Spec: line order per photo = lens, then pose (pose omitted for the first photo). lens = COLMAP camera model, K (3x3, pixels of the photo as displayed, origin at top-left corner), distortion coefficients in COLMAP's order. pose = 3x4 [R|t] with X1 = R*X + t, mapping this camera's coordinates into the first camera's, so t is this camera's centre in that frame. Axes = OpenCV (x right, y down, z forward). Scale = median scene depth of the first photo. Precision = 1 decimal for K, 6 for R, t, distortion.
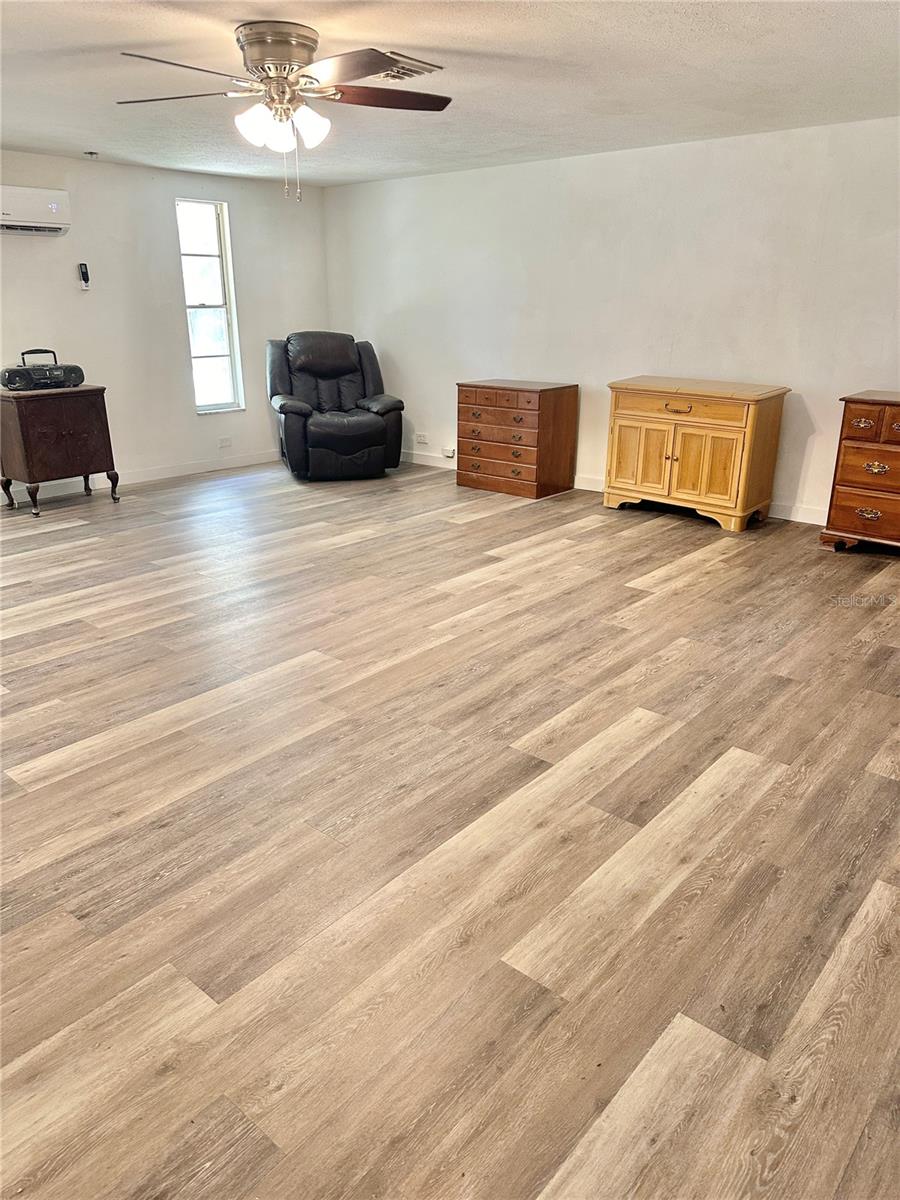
lens RADIAL K [[842.8, 0, 438.3], [0, 842.8, 605.5], [0, 0, 1]] dist [0.043625, -0.059240]
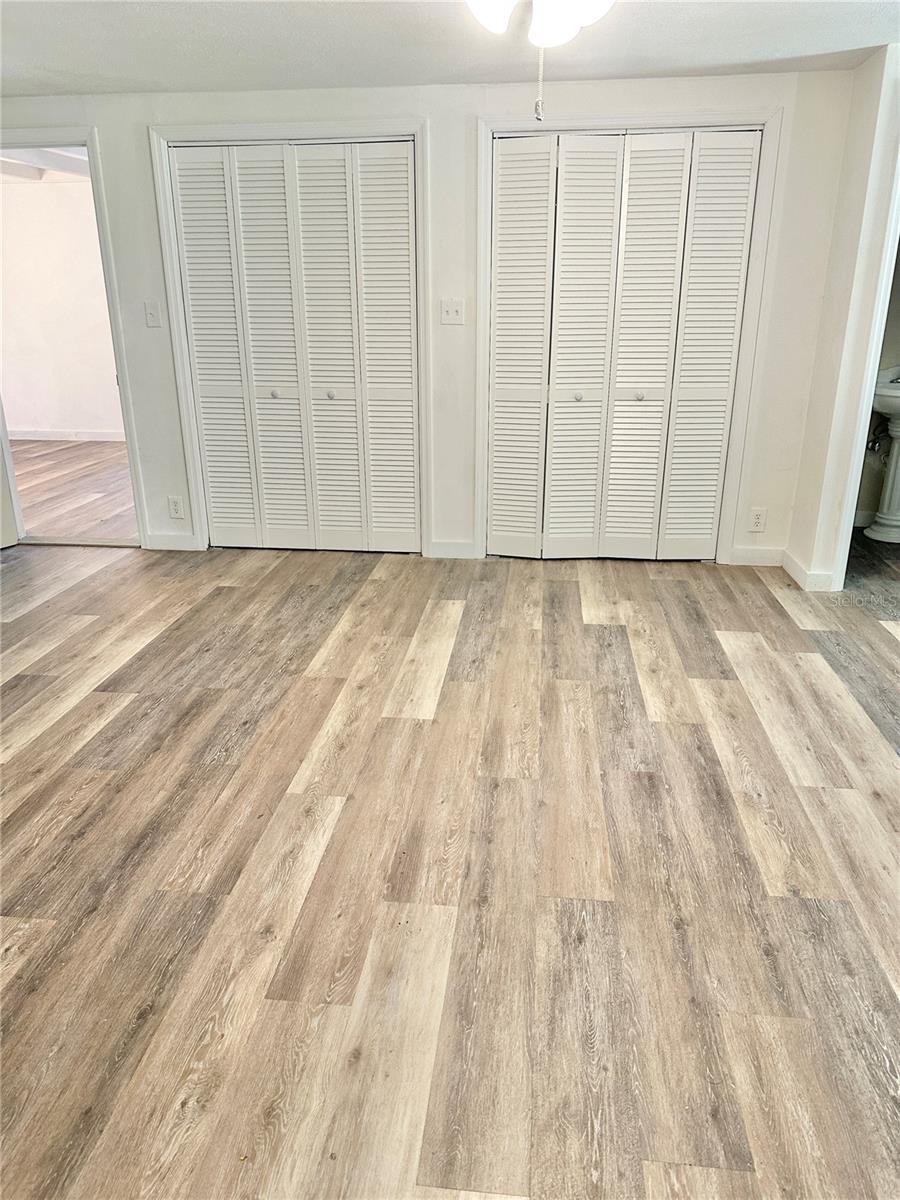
lens RADIAL K [[842.8, 0, 442.3], [0, 842.8, 590.4], [0, 0, 1]] dist [0.043625, -0.059240]
pose [[-0.824646, 0.180234, -0.536167, 0.283532], [-0.190454, 0.804063, 0.563213, -0.557353], [0.532622, 0.566567, -0.628741, 1.590423]]
